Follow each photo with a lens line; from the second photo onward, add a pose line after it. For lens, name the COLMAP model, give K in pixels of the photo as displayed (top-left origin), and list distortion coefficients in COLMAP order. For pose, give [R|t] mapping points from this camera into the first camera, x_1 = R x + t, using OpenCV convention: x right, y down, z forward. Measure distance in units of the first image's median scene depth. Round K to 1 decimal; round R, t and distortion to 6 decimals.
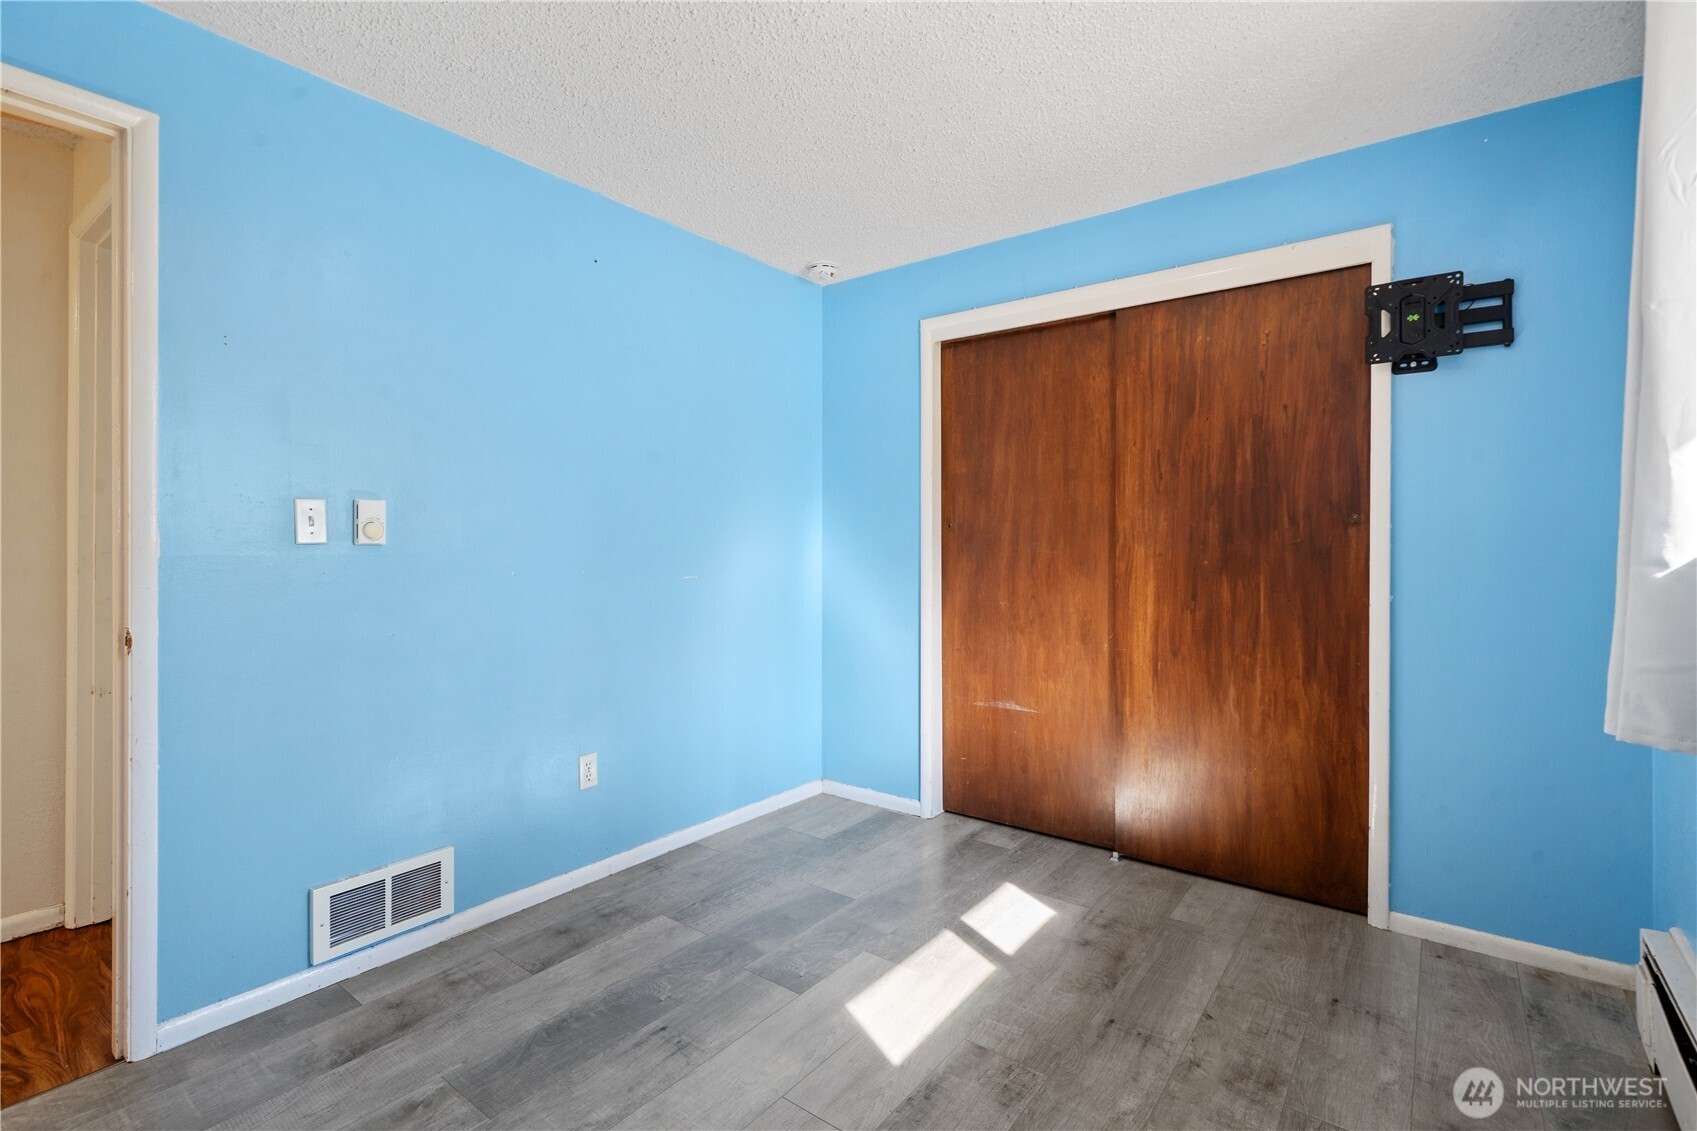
lens RADIAL K [[782.7, 0, 838.4], [0, 782.7, 547.6], [0, 0, 1]] dist [0.001288, 0.000248]
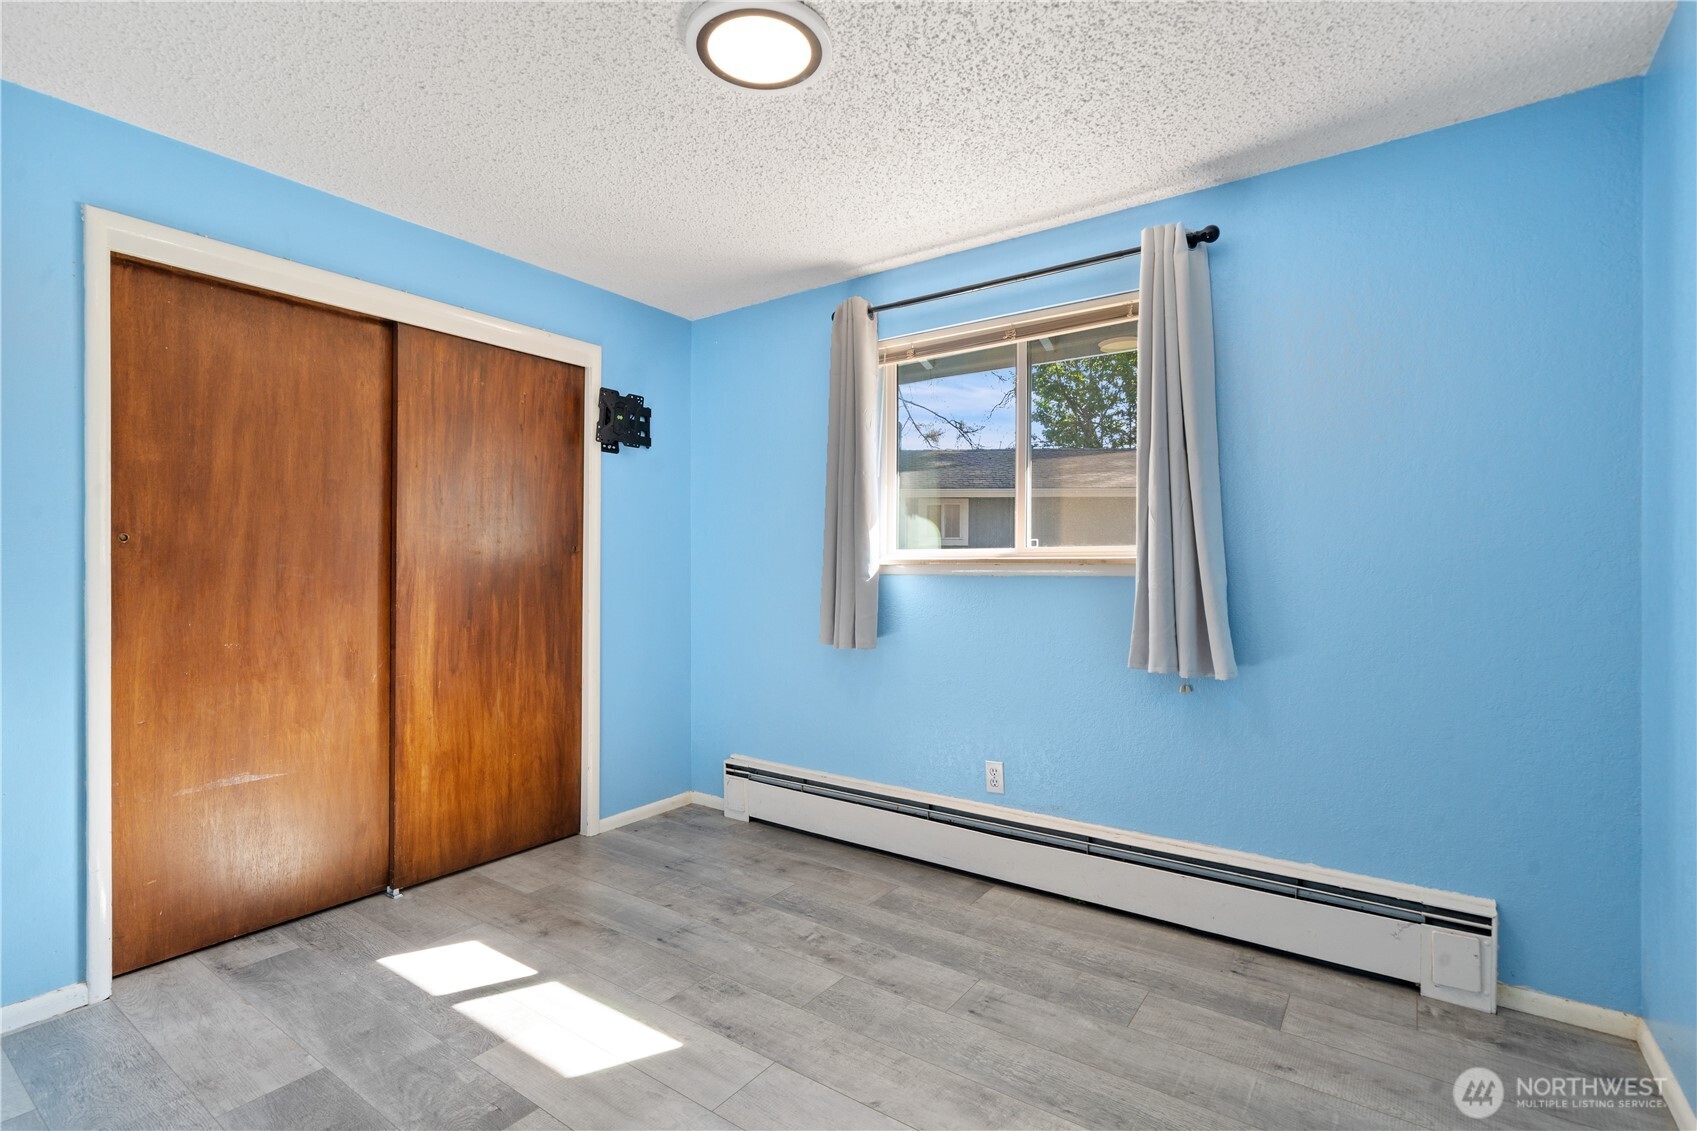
lens RADIAL K [[782.7, 0, 838.3], [0, 782.7, 572.9], [0, 0, 1]] dist [0.001288, 0.000248]
pose [[-0.028540, -0.007135, 0.999567, -0.644376], [0.000973, 0.999974, 0.007166, -0.003760], [-0.999592, 0.001177, -0.028533, 0.510401]]
